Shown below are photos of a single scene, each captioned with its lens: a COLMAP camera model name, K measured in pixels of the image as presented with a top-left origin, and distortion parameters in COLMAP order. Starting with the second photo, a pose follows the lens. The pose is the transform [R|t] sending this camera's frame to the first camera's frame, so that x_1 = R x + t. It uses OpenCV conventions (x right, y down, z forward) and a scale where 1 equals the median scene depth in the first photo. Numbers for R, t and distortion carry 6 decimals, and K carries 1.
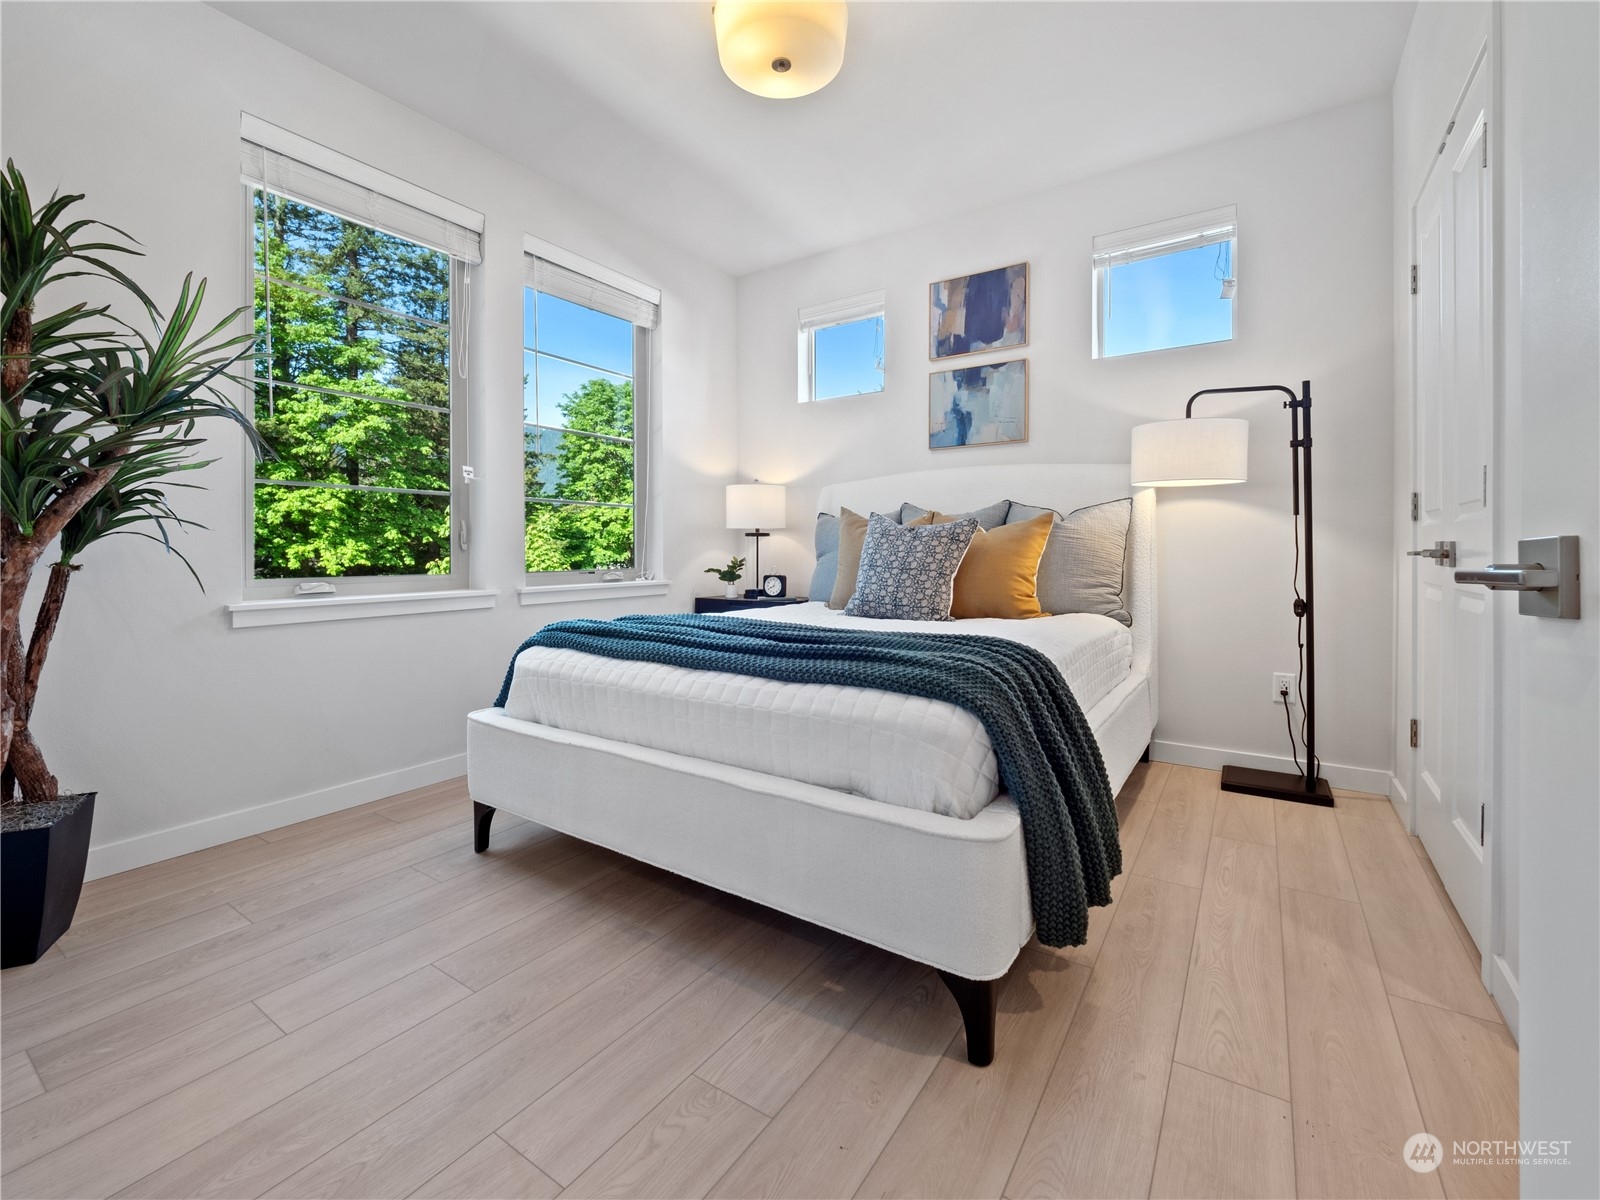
lens RADIAL K [[686.3, 0, 801.2], [0, 686.3, 562.2], [0, 0, 1]] dist [-0.006876, -0.000301]
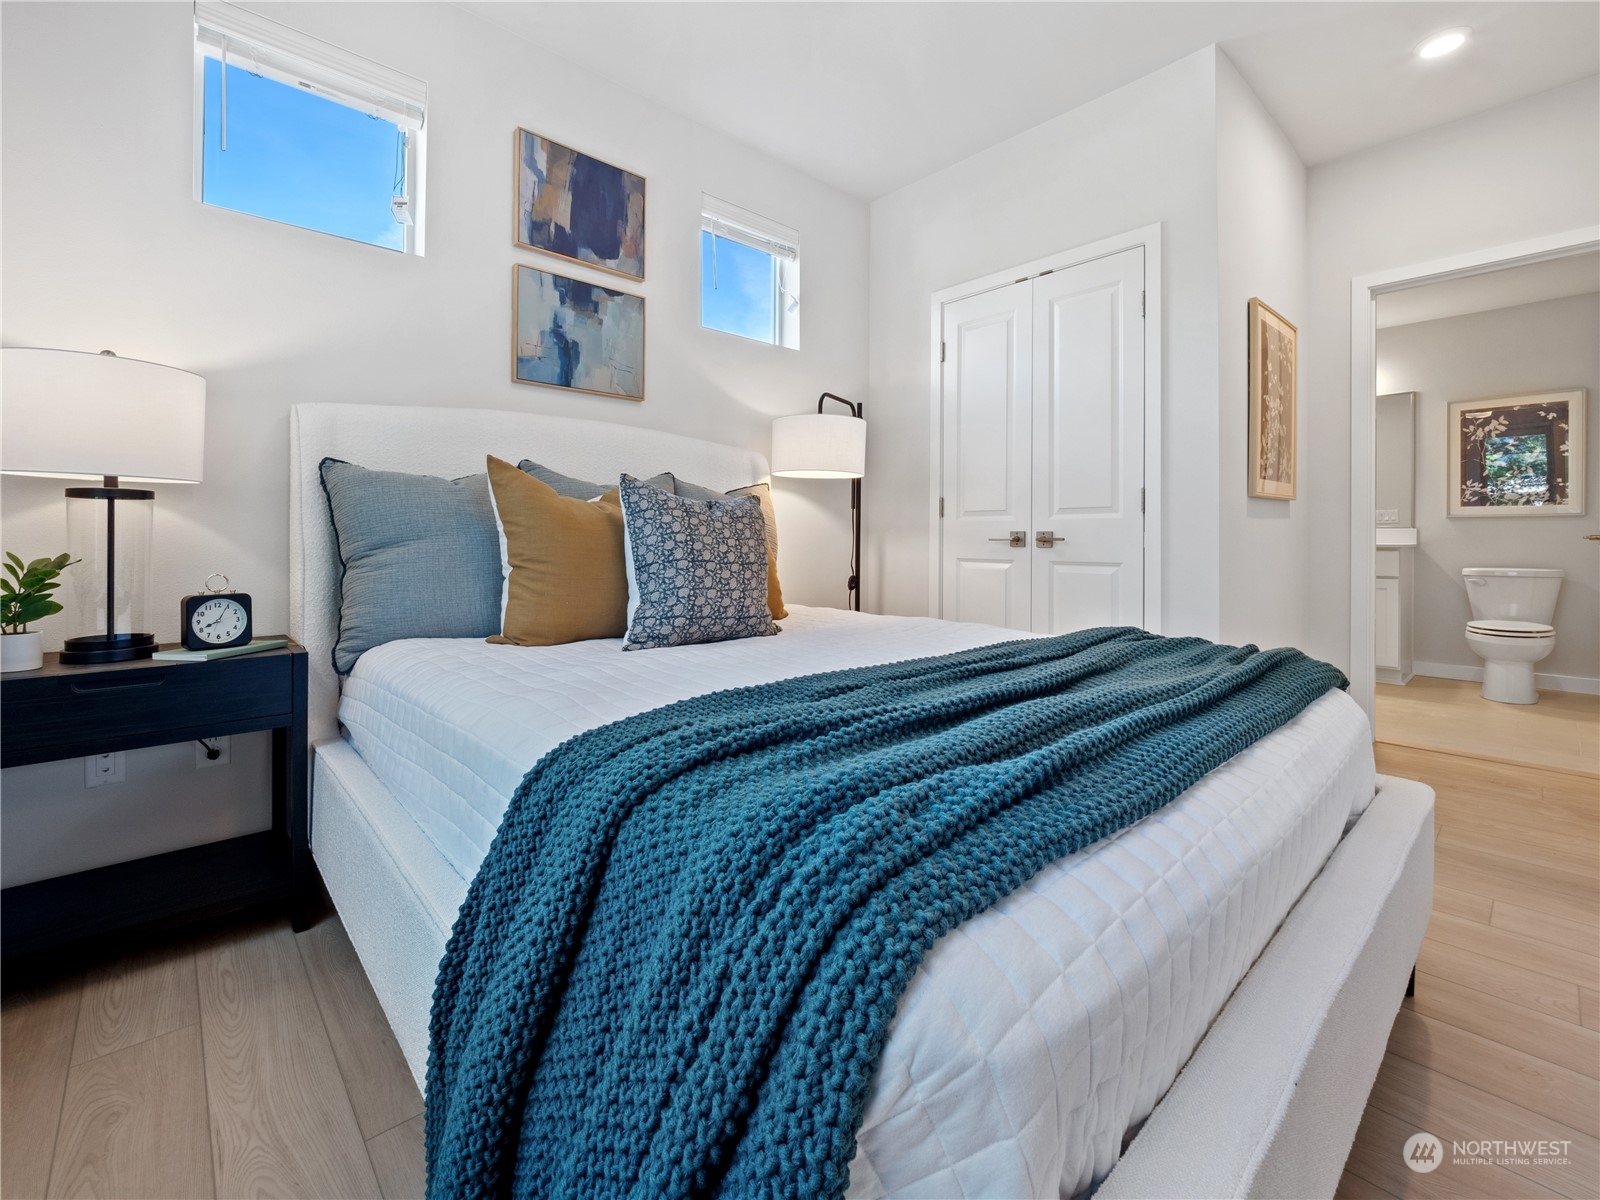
lens RADIAL K [[686.3, 0, 774.5], [0, 686.3, 542.0], [0, 0, 1]] dist [-0.006876, -0.000301]
pose [[0.252989, -0.009272, 0.967425, -0.386100], [0.014699, 0.999875, 0.005739, -0.010901], [-0.967358, 0.012768, 0.253094, 0.603770]]
